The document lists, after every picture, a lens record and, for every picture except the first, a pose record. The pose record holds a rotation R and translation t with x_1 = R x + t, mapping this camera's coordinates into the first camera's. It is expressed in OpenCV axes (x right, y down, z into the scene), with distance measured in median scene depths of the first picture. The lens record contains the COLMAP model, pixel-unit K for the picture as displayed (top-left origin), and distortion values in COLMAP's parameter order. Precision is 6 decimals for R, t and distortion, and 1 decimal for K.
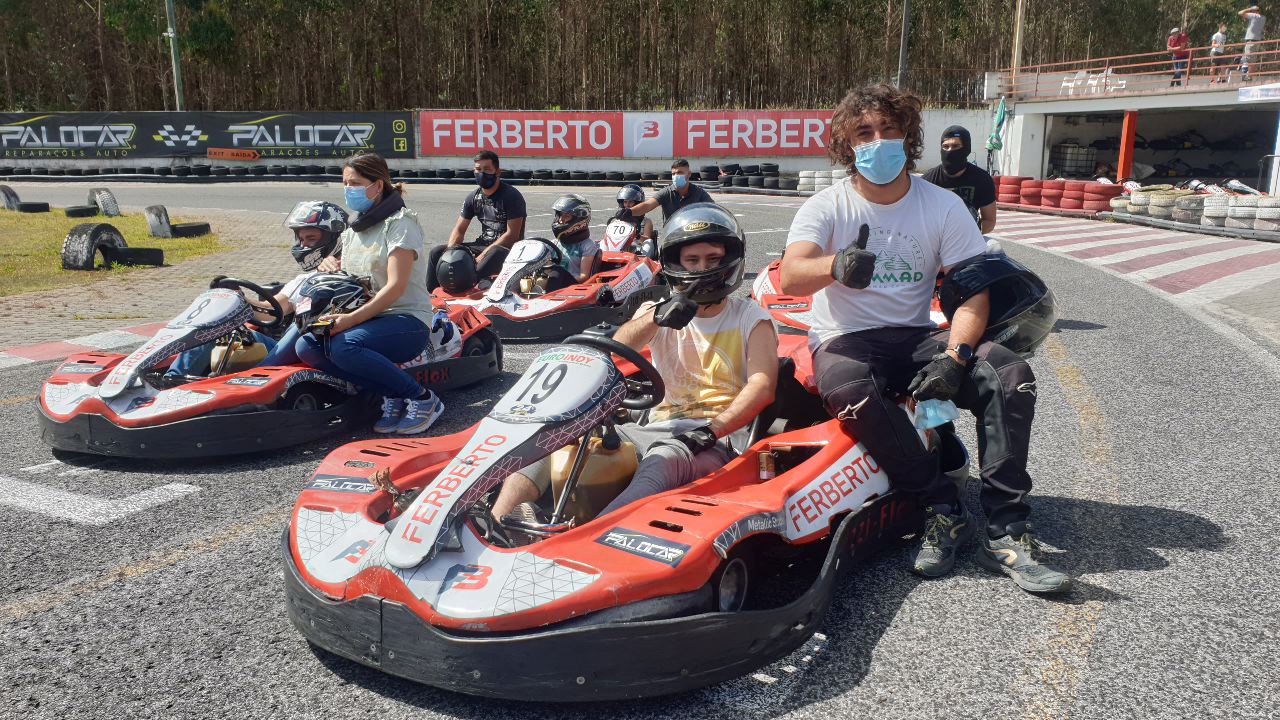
lens RADIAL K [[1019.9, 0, 640.0], [0, 1019.9, 360.0], [0, 0, 1]] dist [0.038261, -0.003334]
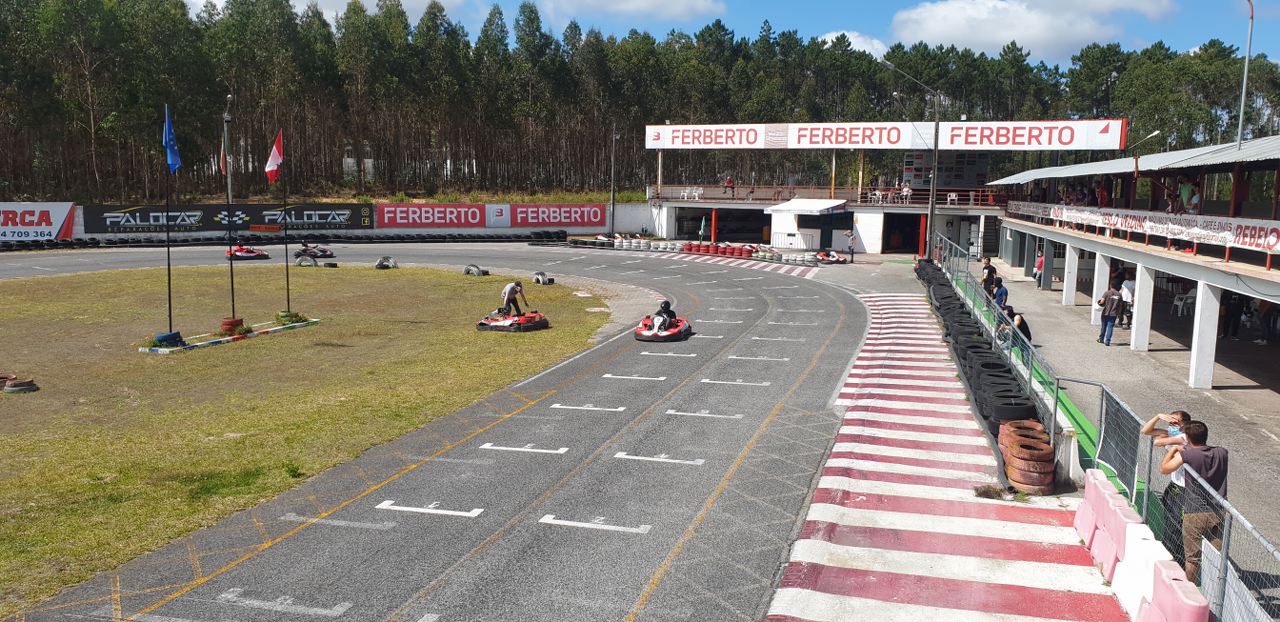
lens RADIAL K [[953.6, 0, 646.7], [0, 953.6, 327.8], [0, 0, 1]] dist [0.036497, -0.087123]
pose [[0.878648, -0.062043, 0.473423, -0.609884], [0.082990, 0.996274, -0.023462, 0.057443], [-0.470203, 0.059905, 0.880523, -0.708347]]
